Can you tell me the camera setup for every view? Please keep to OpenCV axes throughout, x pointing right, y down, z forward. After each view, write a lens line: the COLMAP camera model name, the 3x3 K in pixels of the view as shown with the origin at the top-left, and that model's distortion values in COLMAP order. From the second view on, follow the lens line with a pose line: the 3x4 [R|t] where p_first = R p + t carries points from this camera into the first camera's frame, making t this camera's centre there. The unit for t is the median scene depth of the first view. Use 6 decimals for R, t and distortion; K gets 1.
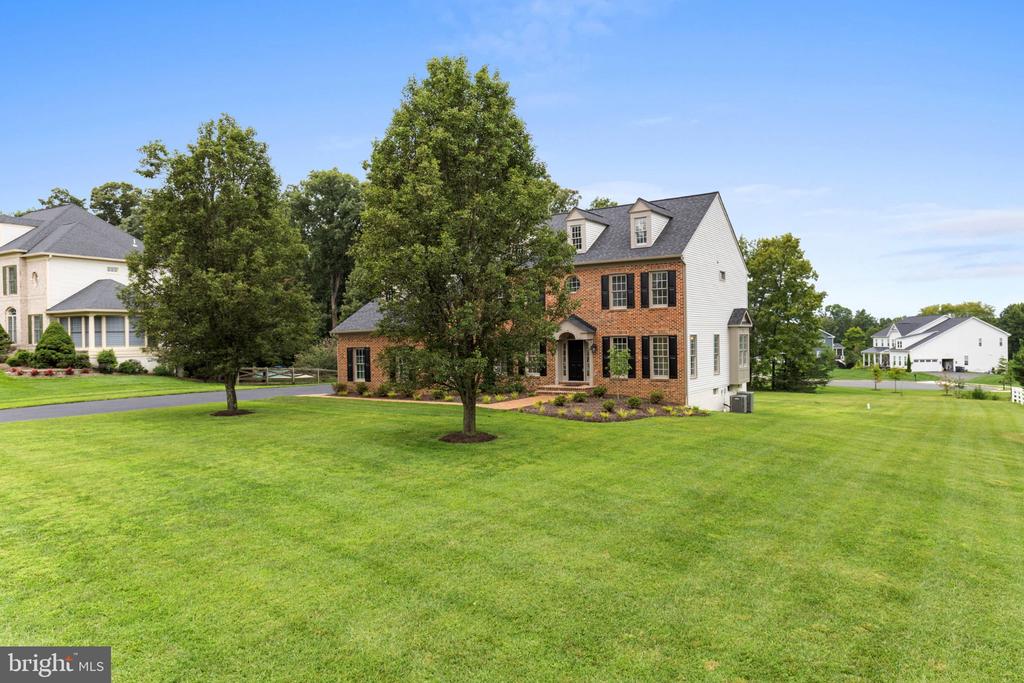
lens RADIAL K [[670.0, 0, 514.8], [0, 670.0, 339.0], [0, 0, 1]] dist [-0.001293, -0.004659]
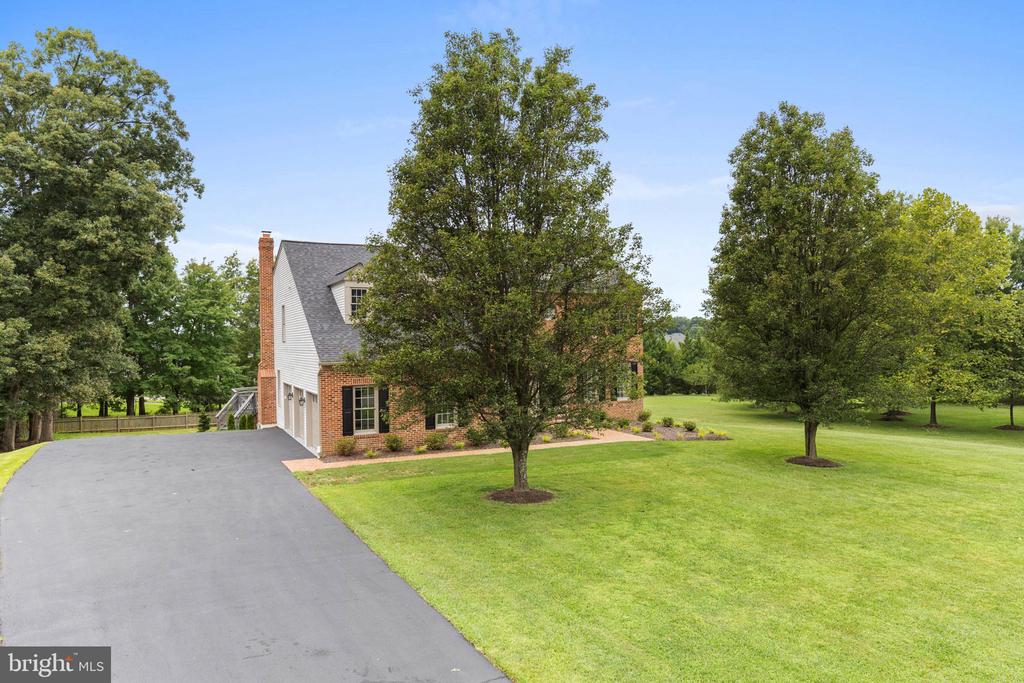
lens RADIAL K [[670.0, 0, 503.7], [0, 670.0, 343.0], [0, 0, 1]] dist [-0.001293, -0.004659]
pose [[0.512325, 0.007682, 0.858757, -0.814175], [0.007459, 0.999882, -0.013395, -0.022007], [-0.858759, 0.013268, 0.512207, 0.564816]]
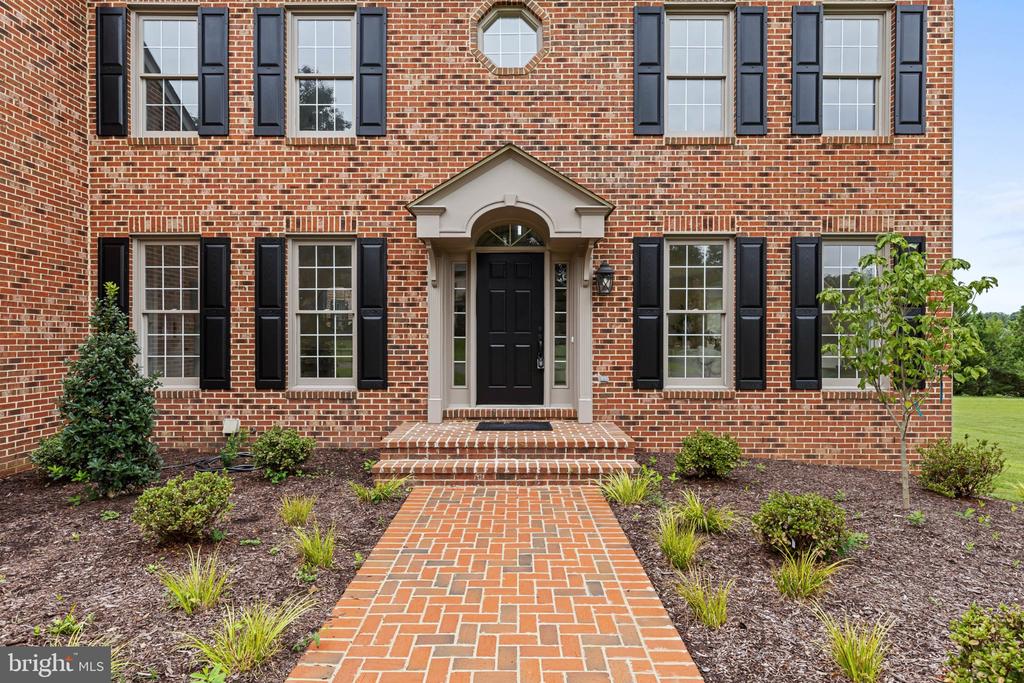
lens RADIAL K [[555.4, 0, 516.0], [0, 555.4, 343.7], [0, 0, 1]] dist [-0.003000, 0.003632]
pose [[0.835246, 0.012913, 0.549726, -0.029442], [-0.010973, 0.999917, -0.006814, 0.040706], [-0.549768, -0.000341, 0.835318, 0.839482]]
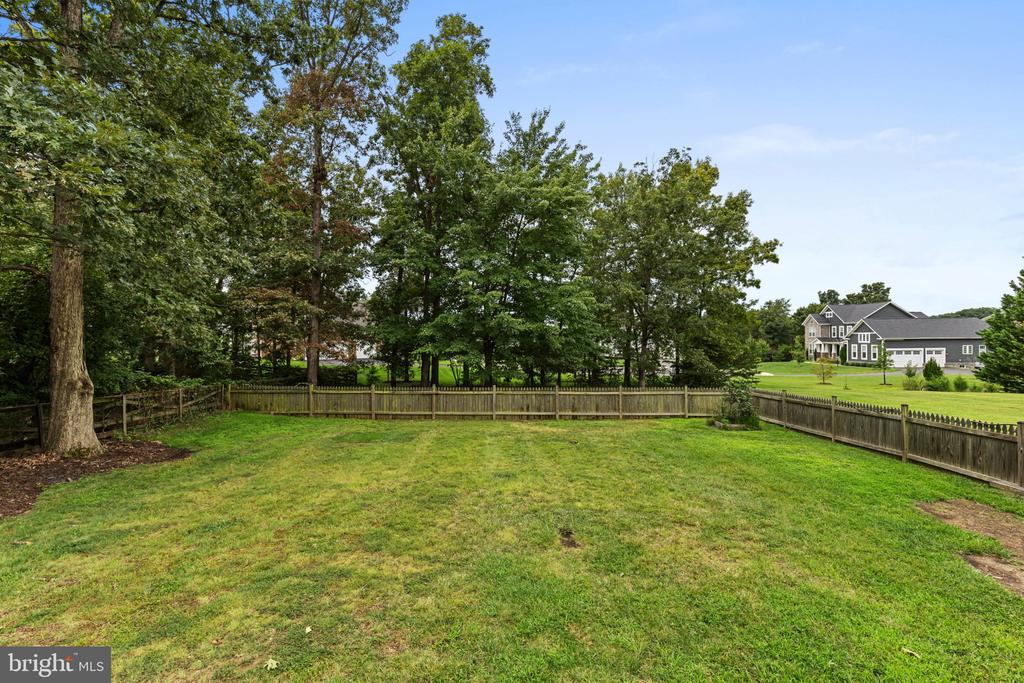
lens RADIAL K [[461.3, 0, 506.7], [0, 461.3, 336.8], [0, 0, 1]] dist [0.007311, -0.001312]
pose [[0.868476, 0.009429, 0.495641, -0.015601], [-0.003974, 0.999919, -0.012059, 0.073360], [-0.495715, 0.008503, 0.868444, 1.654955]]
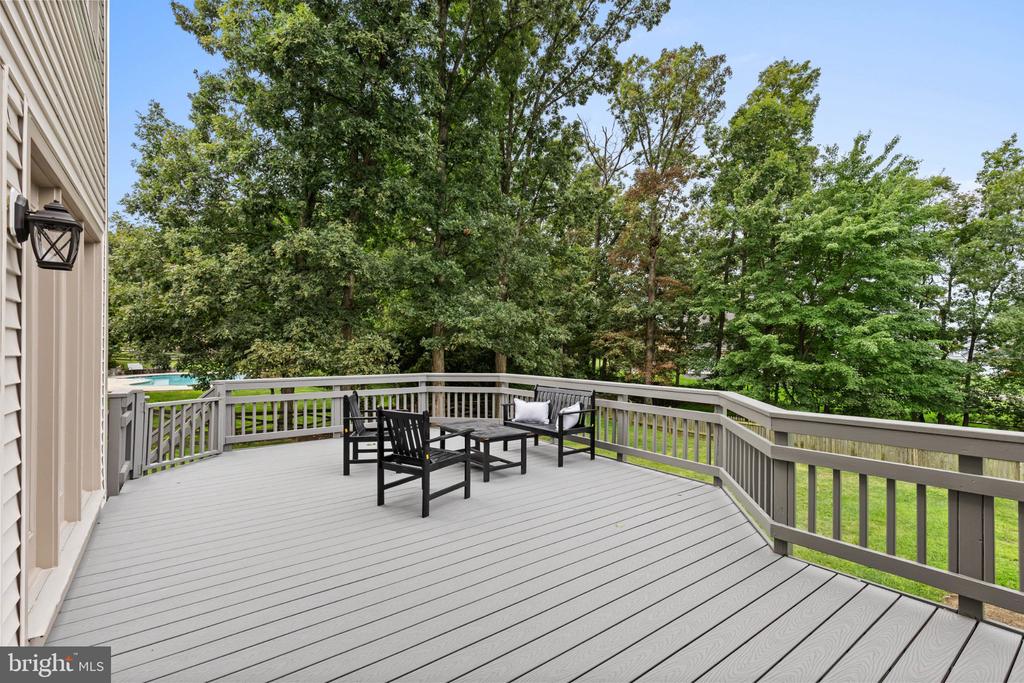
lens RADIAL K [[461.3, 0, 513.4], [0, 461.3, 338.1], [0, 0, 1]] dist [0.007311, -0.001312]
pose [[0.939391, 0.011097, -0.342668, 0.141404], [-0.014944, 0.999851, -0.008587, 0.024506], [0.342521, 0.013188, 0.939417, 1.433809]]
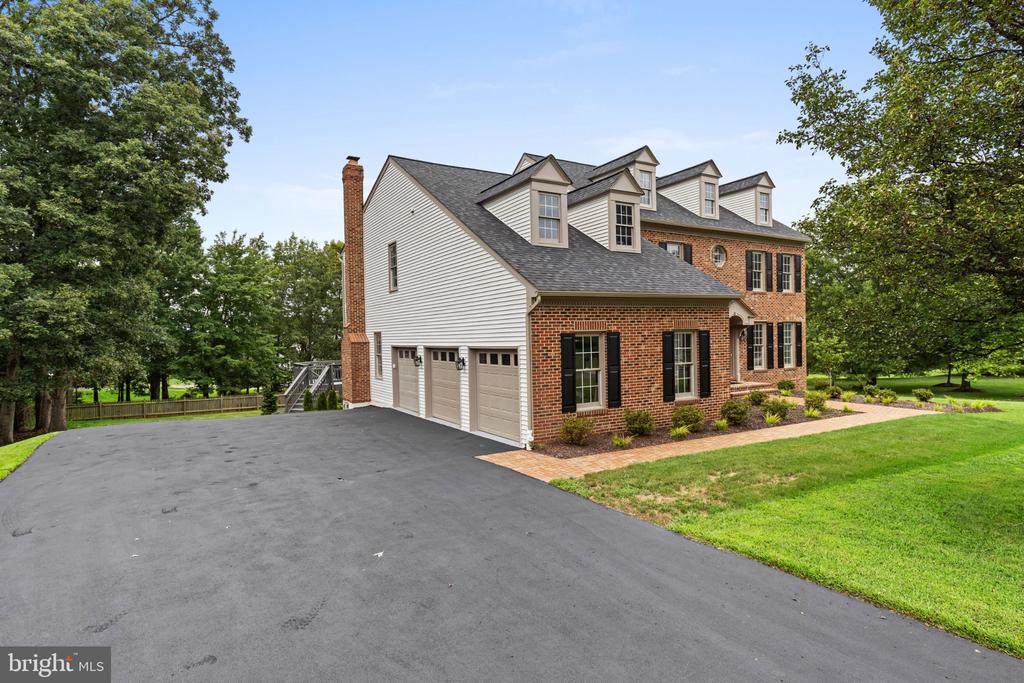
lens RADIAL K [[555.4, 0, 511.7], [0, 555.4, 342.1], [0, 0, 1]] dist [-0.003000, 0.003632]
pose [[0.438918, 0.001521, 0.898526, -0.628226], [0.014512, 0.999856, -0.008781, 0.023168], [-0.898410, 0.016894, 0.438833, 0.957780]]
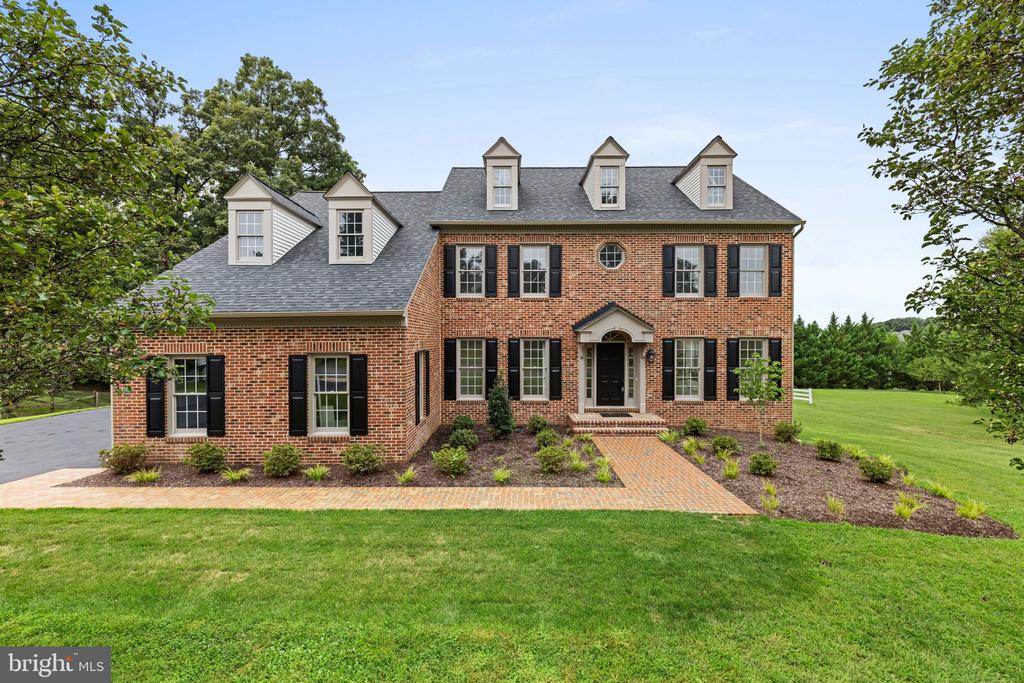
lens RADIAL K [[461.3, 0, 513.6], [0, 461.3, 343.9], [0, 0, 1]] dist [0.007311, -0.001312]
pose [[0.837447, 0.009990, 0.546427, -0.237514], [-0.010316, 0.999944, -0.002471, 0.004668], [-0.546421, -0.003568, 0.837503, 0.700093]]
